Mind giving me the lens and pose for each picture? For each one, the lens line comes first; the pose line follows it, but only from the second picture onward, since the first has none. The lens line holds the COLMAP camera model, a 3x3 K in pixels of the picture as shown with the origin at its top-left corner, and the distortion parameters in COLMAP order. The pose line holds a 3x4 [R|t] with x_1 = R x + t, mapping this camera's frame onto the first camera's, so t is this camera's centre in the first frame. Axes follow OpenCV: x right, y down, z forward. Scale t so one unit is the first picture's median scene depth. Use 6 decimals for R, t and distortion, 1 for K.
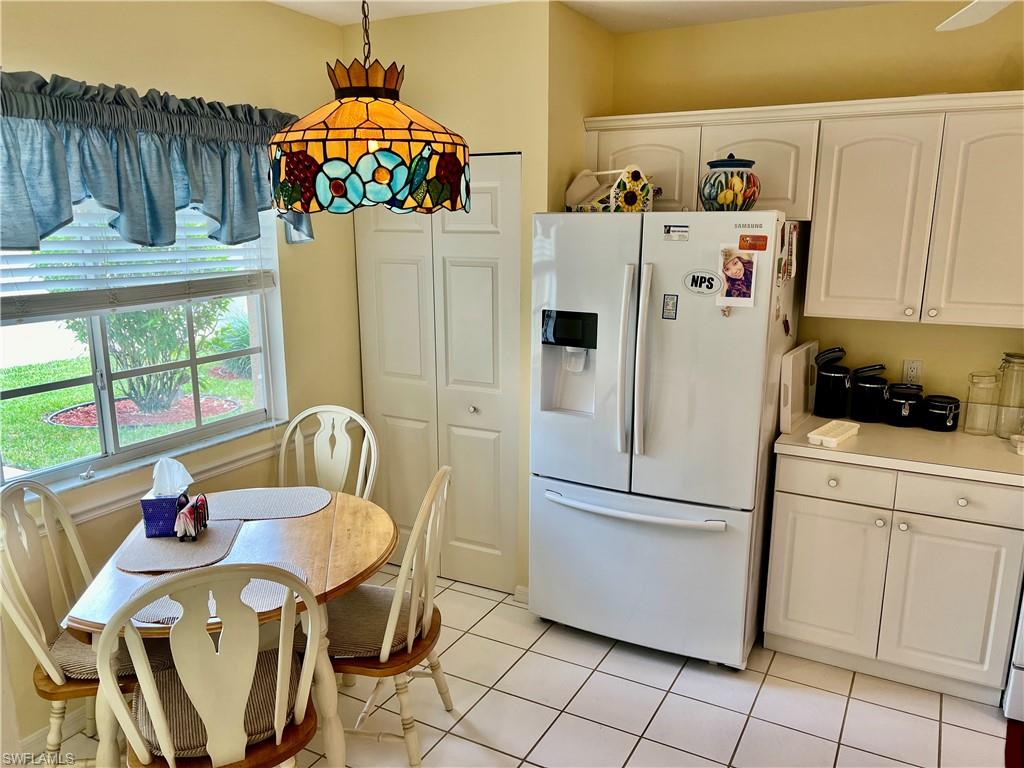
lens RADIAL K [[776.6, 0, 512.0], [0, 776.6, 384.0], [0, 0, 1]] dist [0.086731, -0.002092]
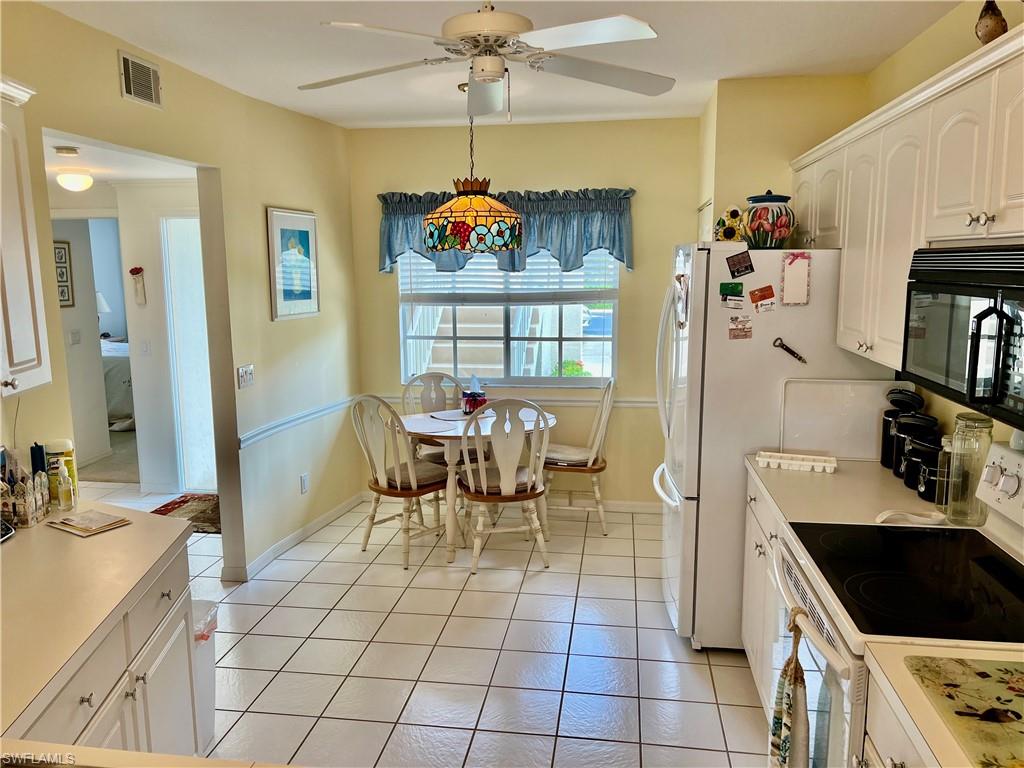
lens RADIAL K [[776.6, 0, 512.0], [0, 776.6, 384.0], [0, 0, 1]] dist [0.086731, -0.002092]
pose [[0.343974, 0.140712, -0.928376, 1.621137], [-0.182825, 0.979822, 0.080770, -0.069292], [0.921008, 0.141947, 0.362759, 0.417523]]
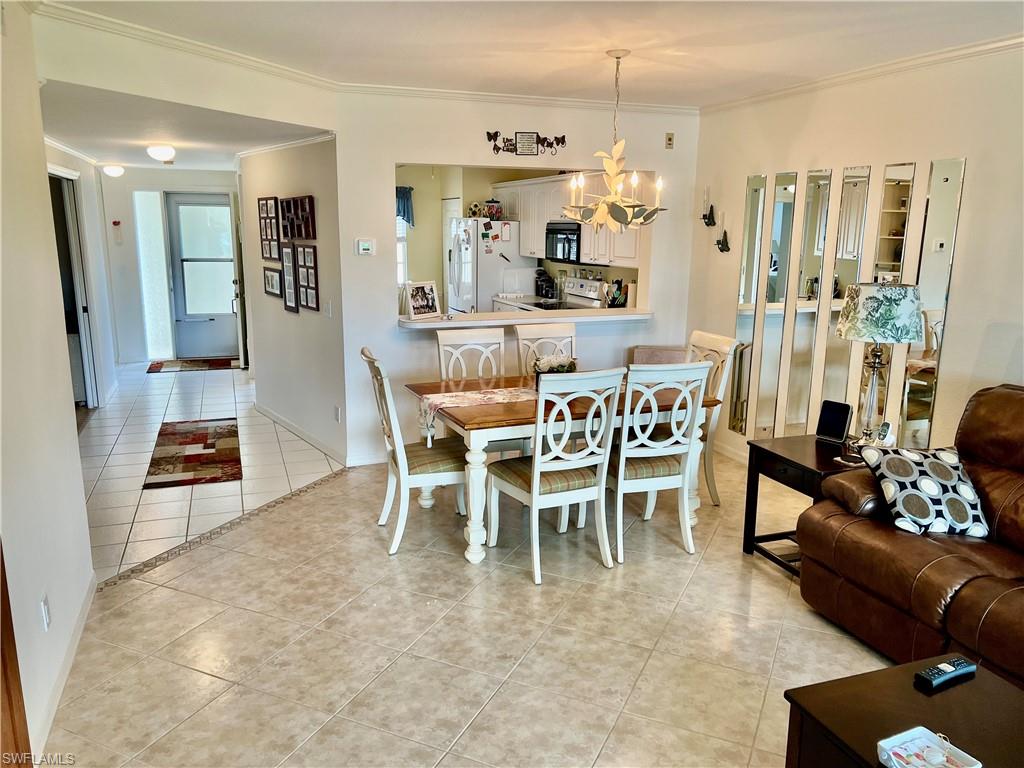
lens RADIAL K [[776.6, 0, 512.0], [0, 776.6, 384.0], [0, 0, 1]] dist [0.086731, -0.002092]
pose [[0.749455, 0.137437, -0.647633, 3.121436], [-0.140867, 0.988919, 0.046848, 0.334127], [0.646895, 0.056120, 0.760511, -1.536990]]
